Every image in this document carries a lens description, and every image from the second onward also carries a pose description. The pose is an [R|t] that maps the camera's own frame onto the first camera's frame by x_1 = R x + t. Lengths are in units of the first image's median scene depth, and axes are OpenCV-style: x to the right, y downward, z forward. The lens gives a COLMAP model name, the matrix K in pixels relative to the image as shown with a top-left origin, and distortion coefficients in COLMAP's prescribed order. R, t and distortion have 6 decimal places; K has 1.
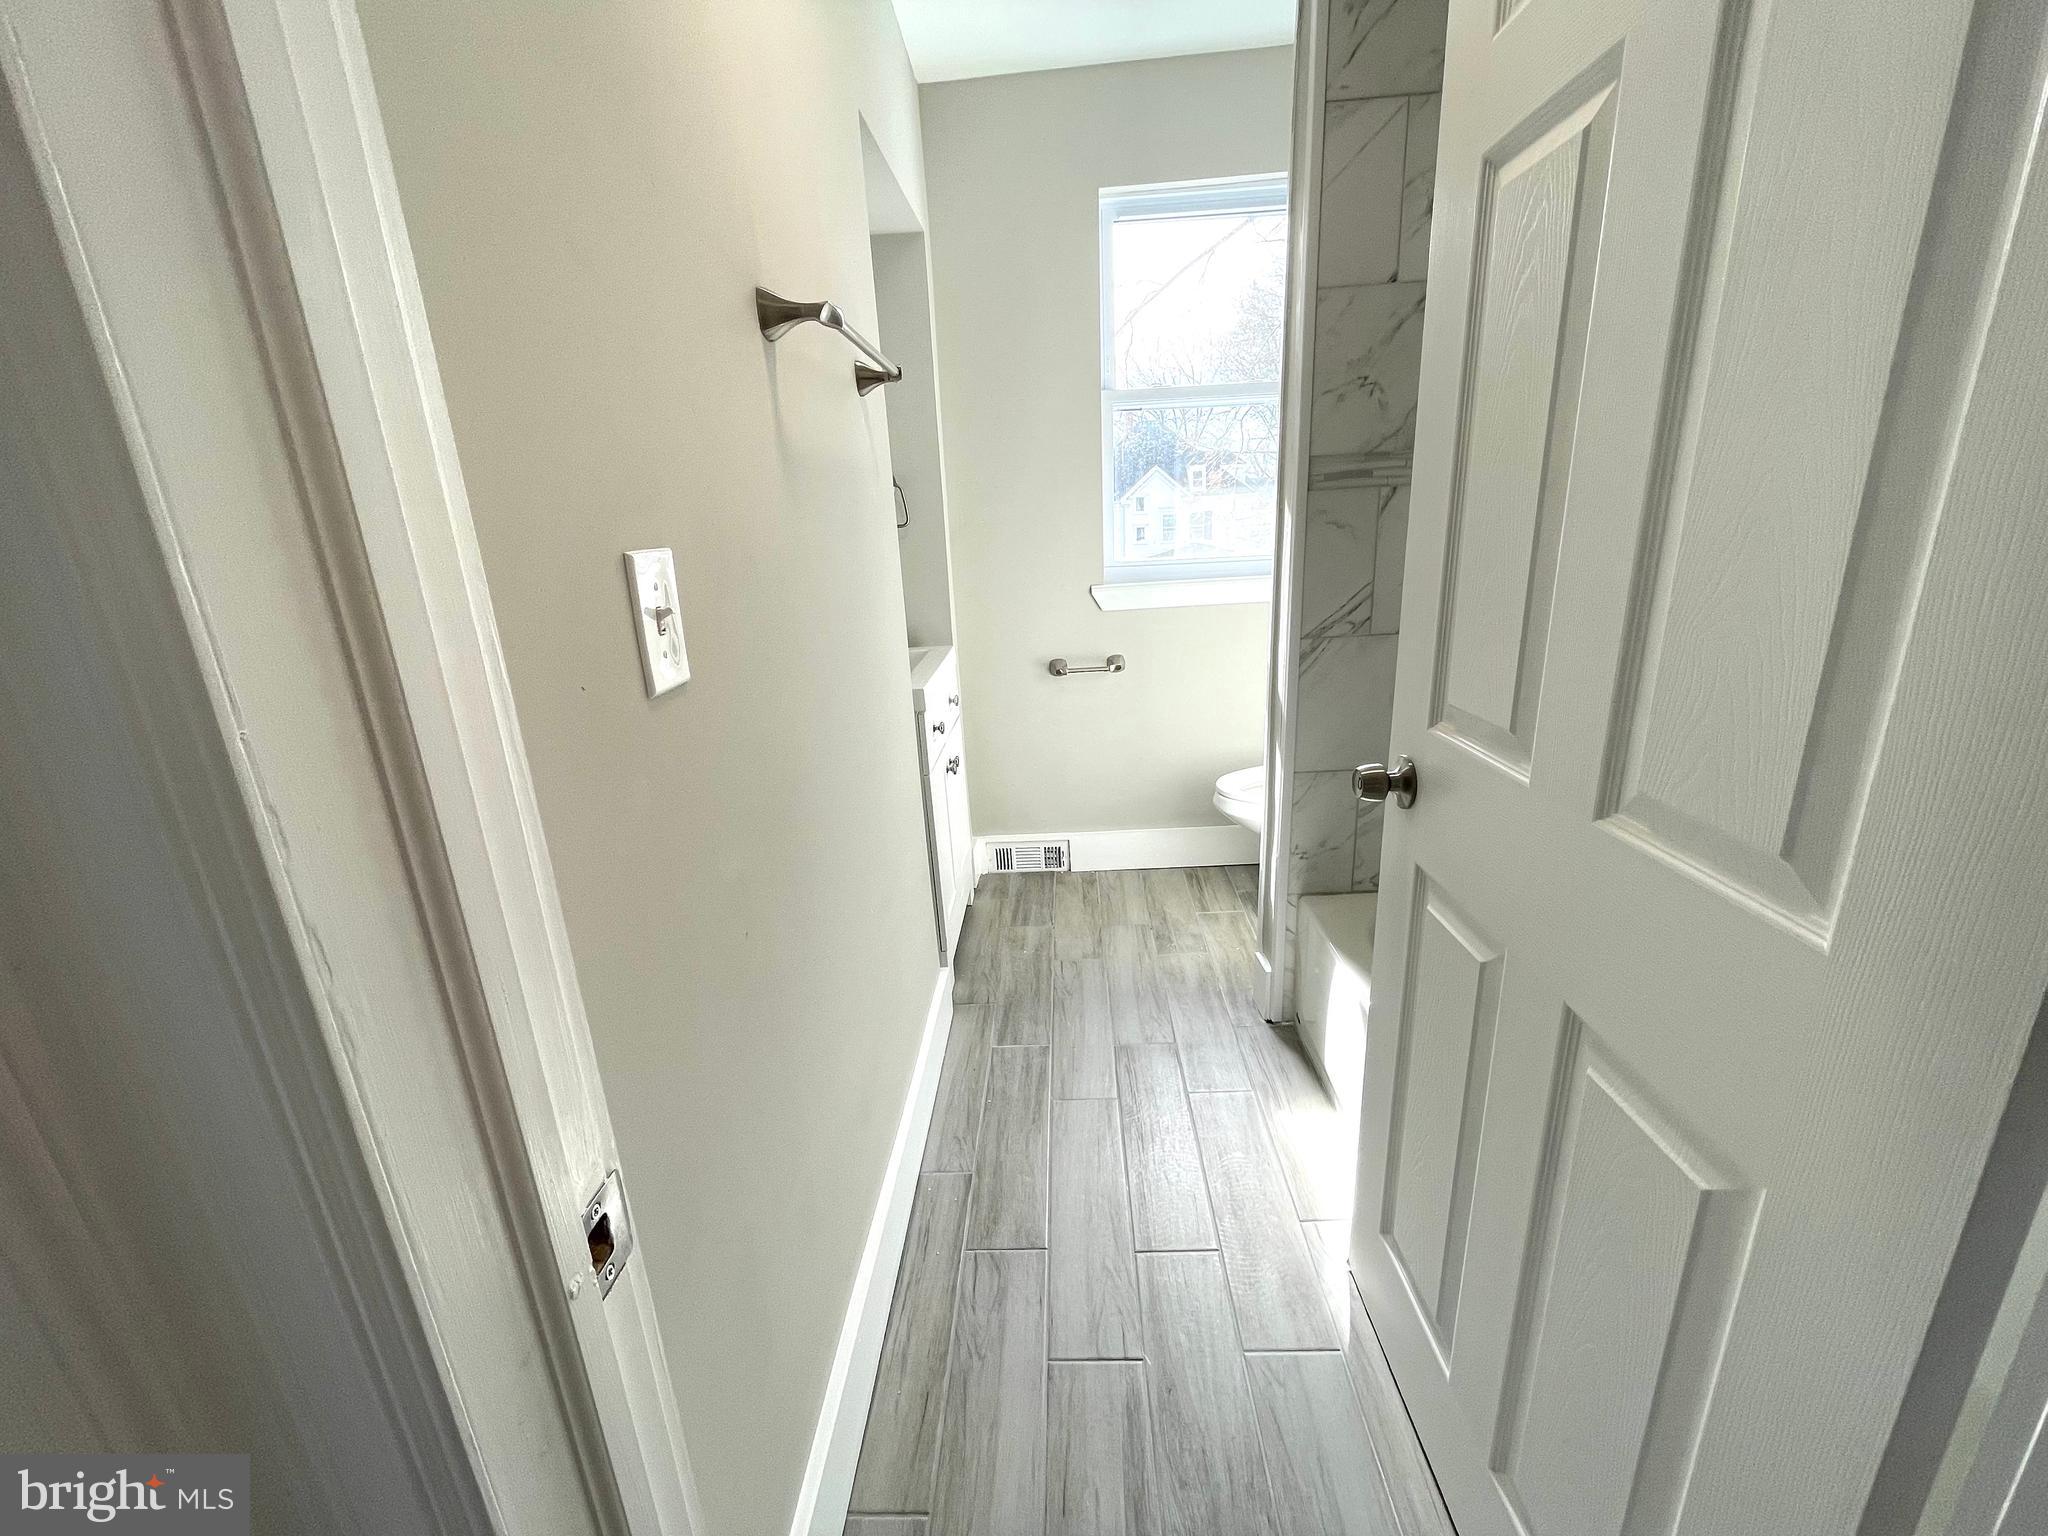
lens RADIAL K [[819.5, 0, 1023.0], [0, 819.5, 765.2], [0, 0, 1]] dist [-0.002336, -0.000047]
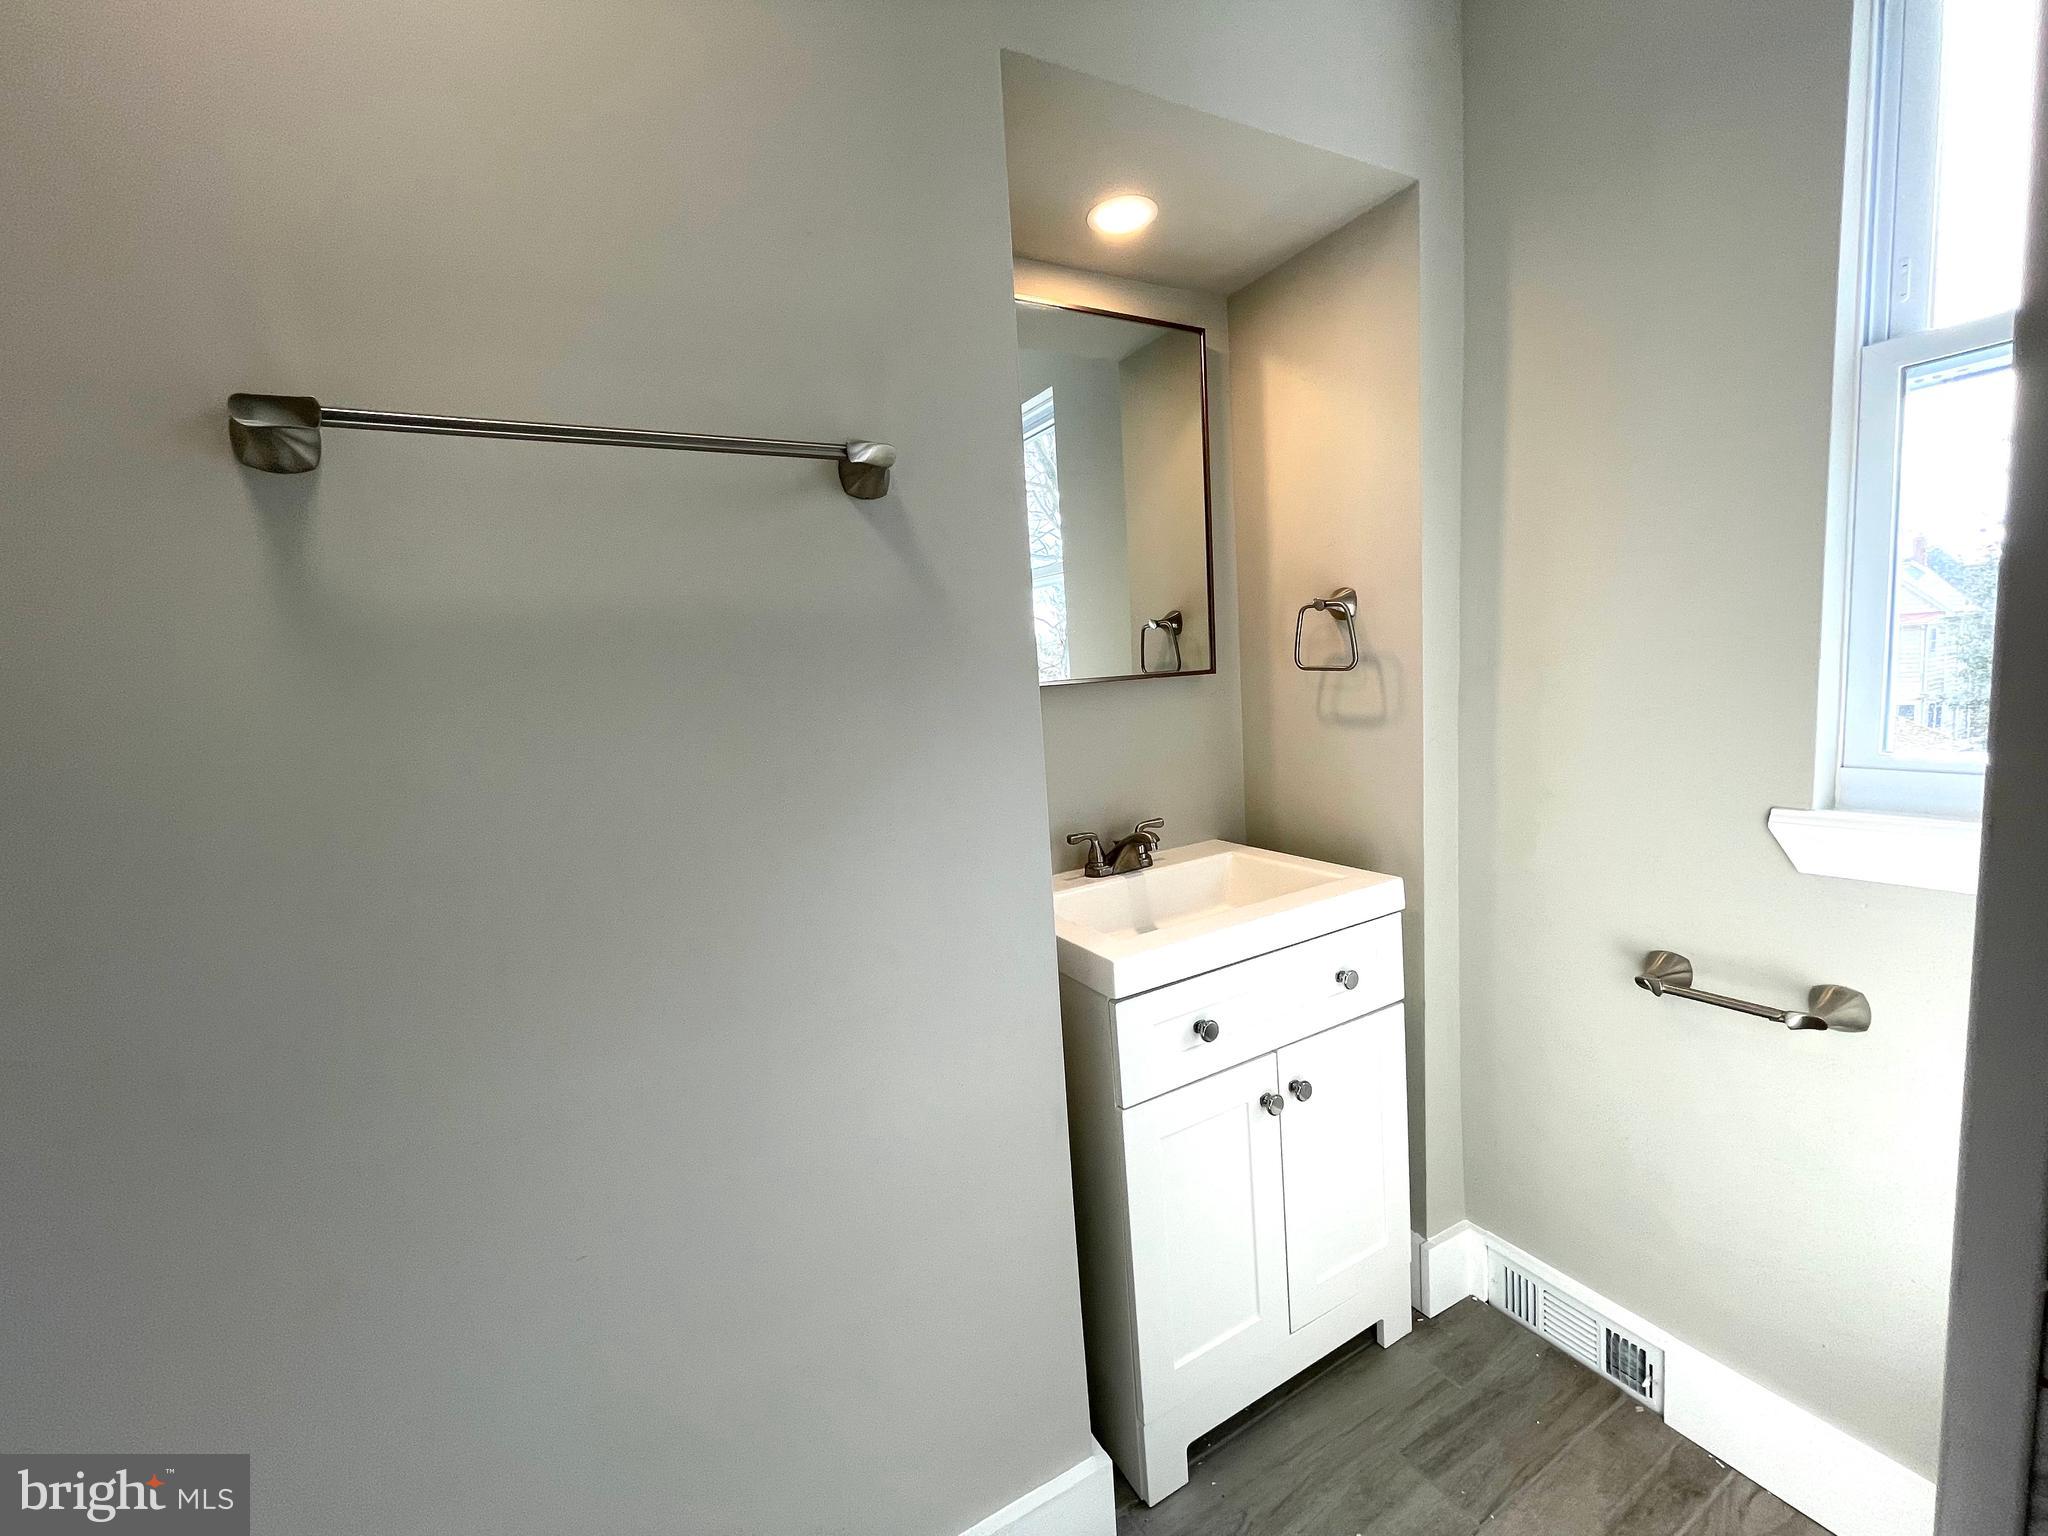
lens RADIAL K [[819.5, 0, 1023.9], [0, 819.5, 772.5], [0, 0, 1]] dist [-0.002336, -0.000047]
pose [[0.517786, 0.110189, -0.848384, 0.226944], [-0.200910, 0.979599, 0.004612, -0.154244], [0.831585, 0.168061, 0.529360, 0.445662]]
